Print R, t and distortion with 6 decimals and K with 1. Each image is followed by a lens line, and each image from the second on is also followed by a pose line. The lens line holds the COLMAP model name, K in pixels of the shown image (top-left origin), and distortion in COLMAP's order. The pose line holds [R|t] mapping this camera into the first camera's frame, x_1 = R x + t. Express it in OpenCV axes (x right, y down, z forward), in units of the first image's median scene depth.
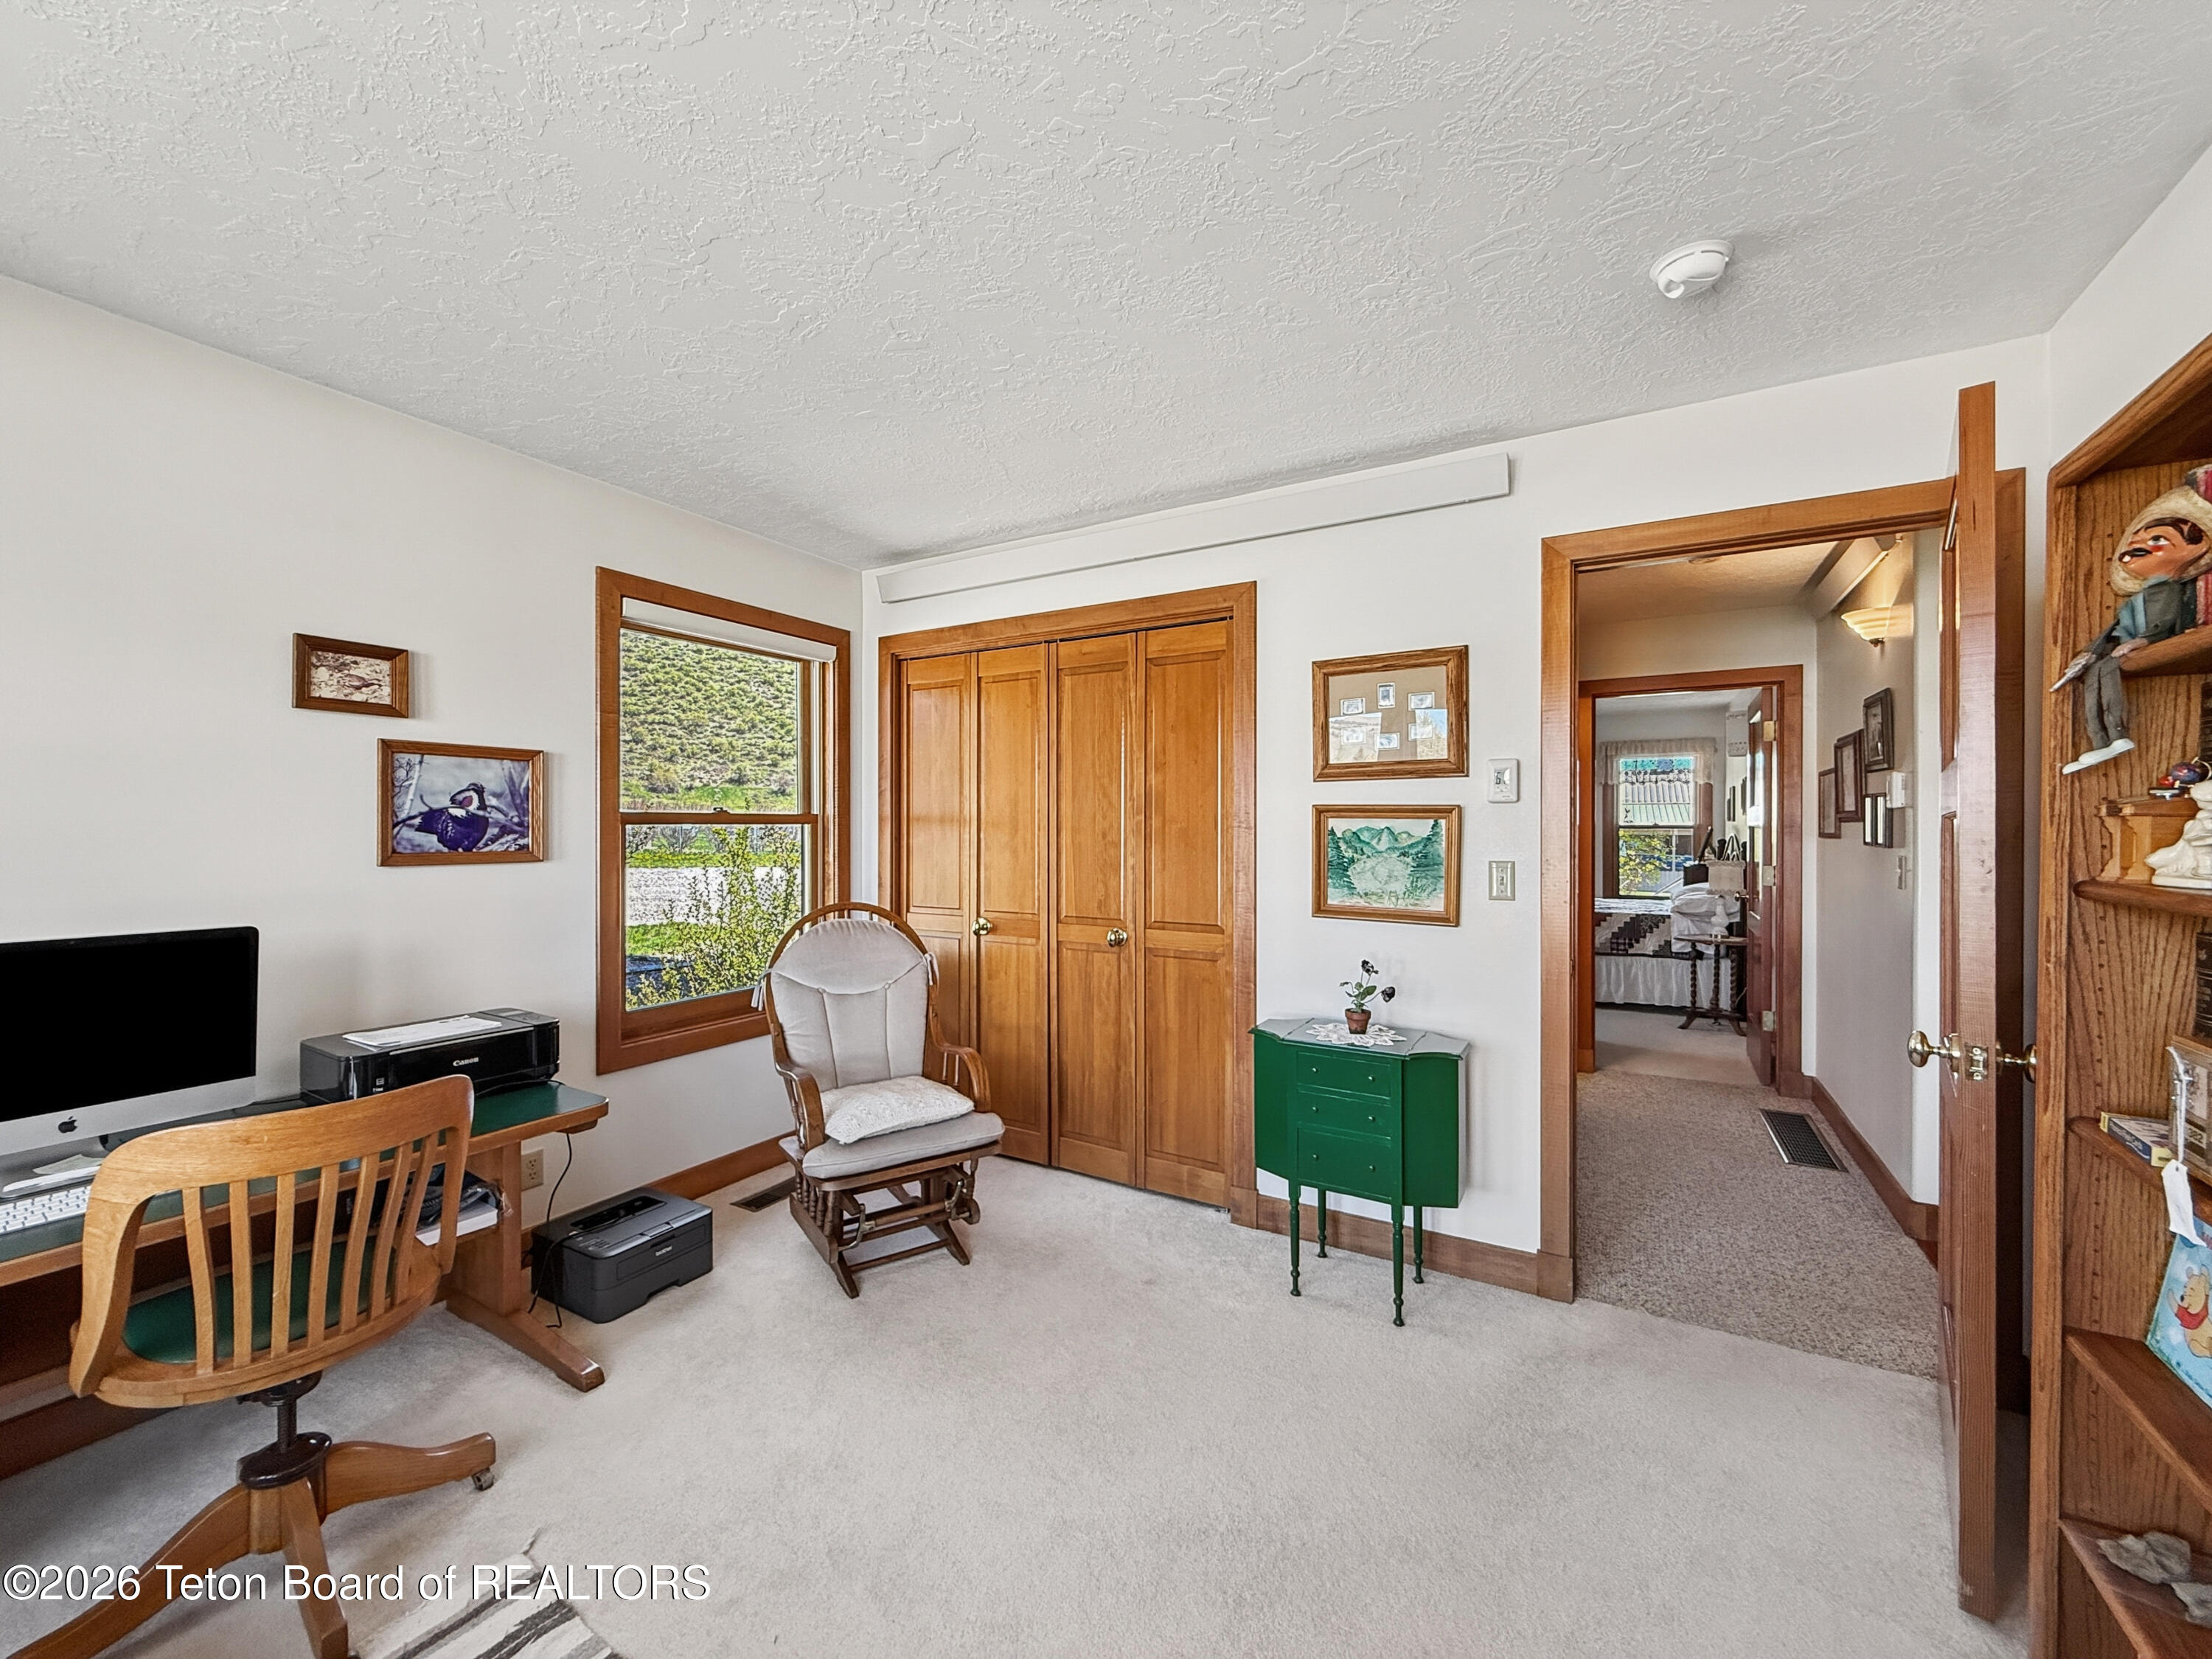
lens RADIAL K [[894.3, 0, 1109.8], [0, 894.3, 834.5], [0, 0, 1]] dist [-0.001631, 0.001045]
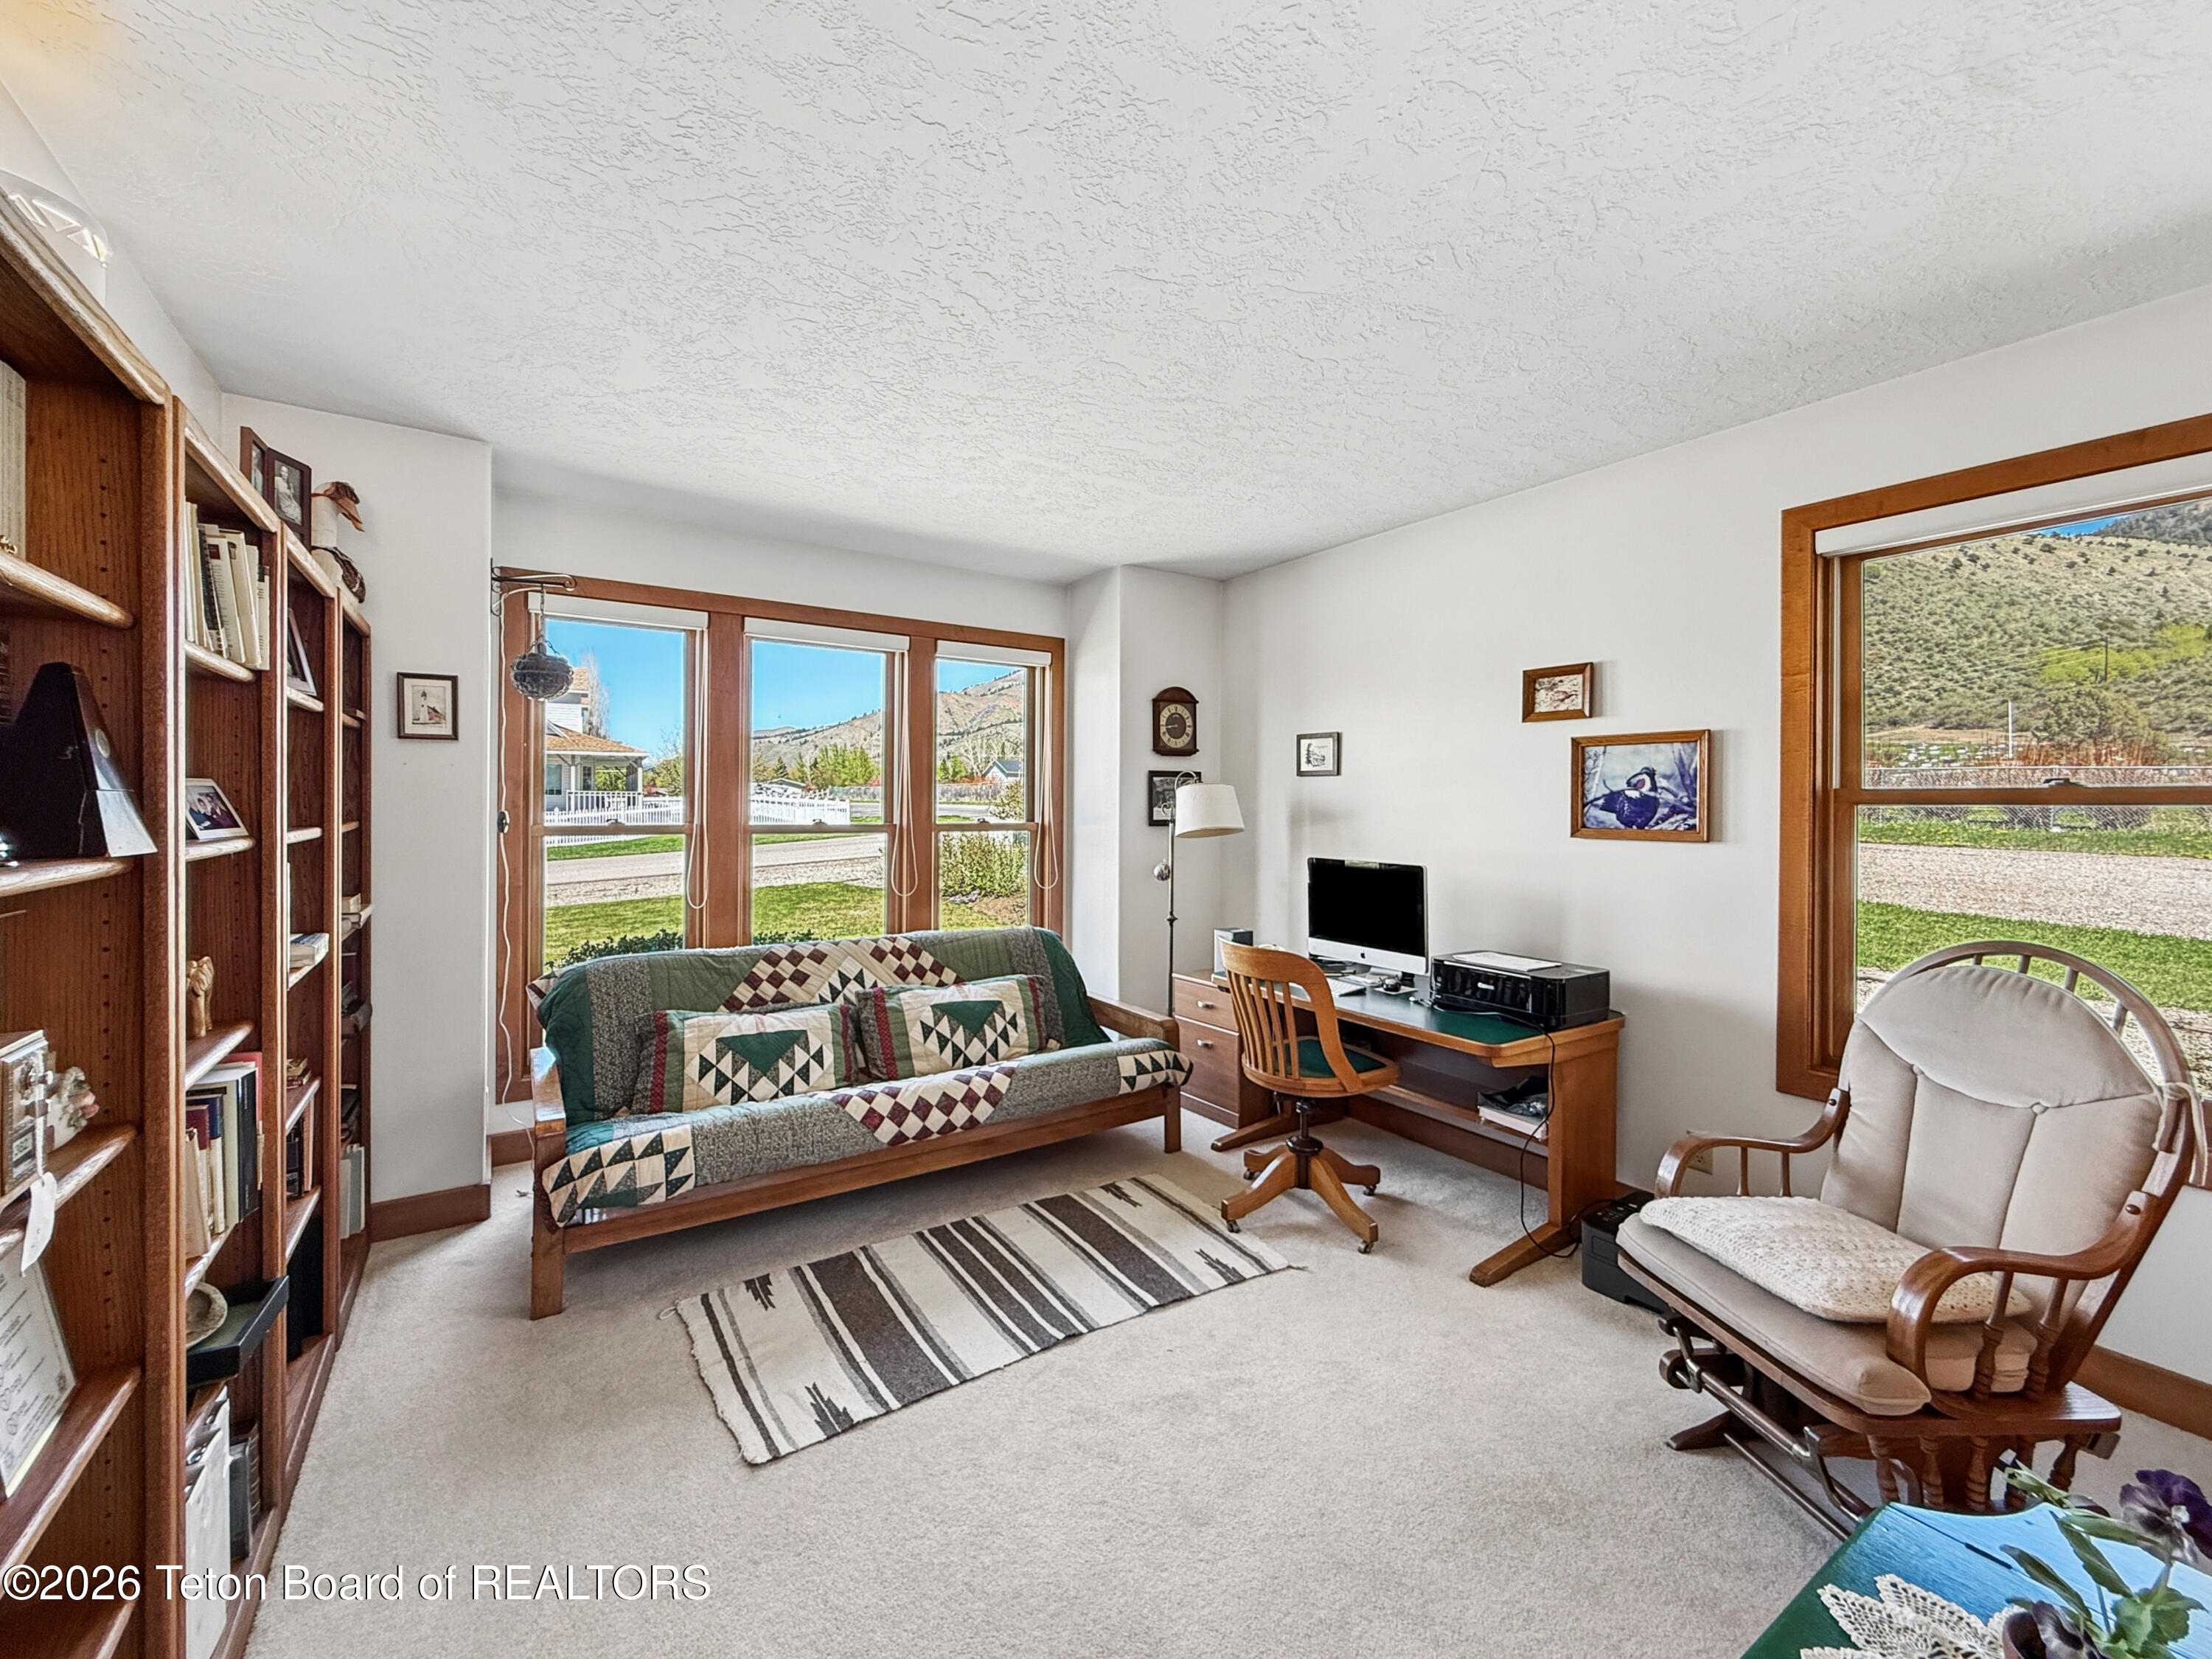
lens RADIAL K [[894.3, 0, 1111.0], [0, 894.3, 807.0], [0, 0, 1]] dist [-0.001631, 0.001045]
pose [[-0.446043, 0.007259, -0.894982, 0.575493], [-0.007189, 0.999906, 0.011692, -0.016685], [0.894983, 0.011649, -0.445948, 0.912597]]
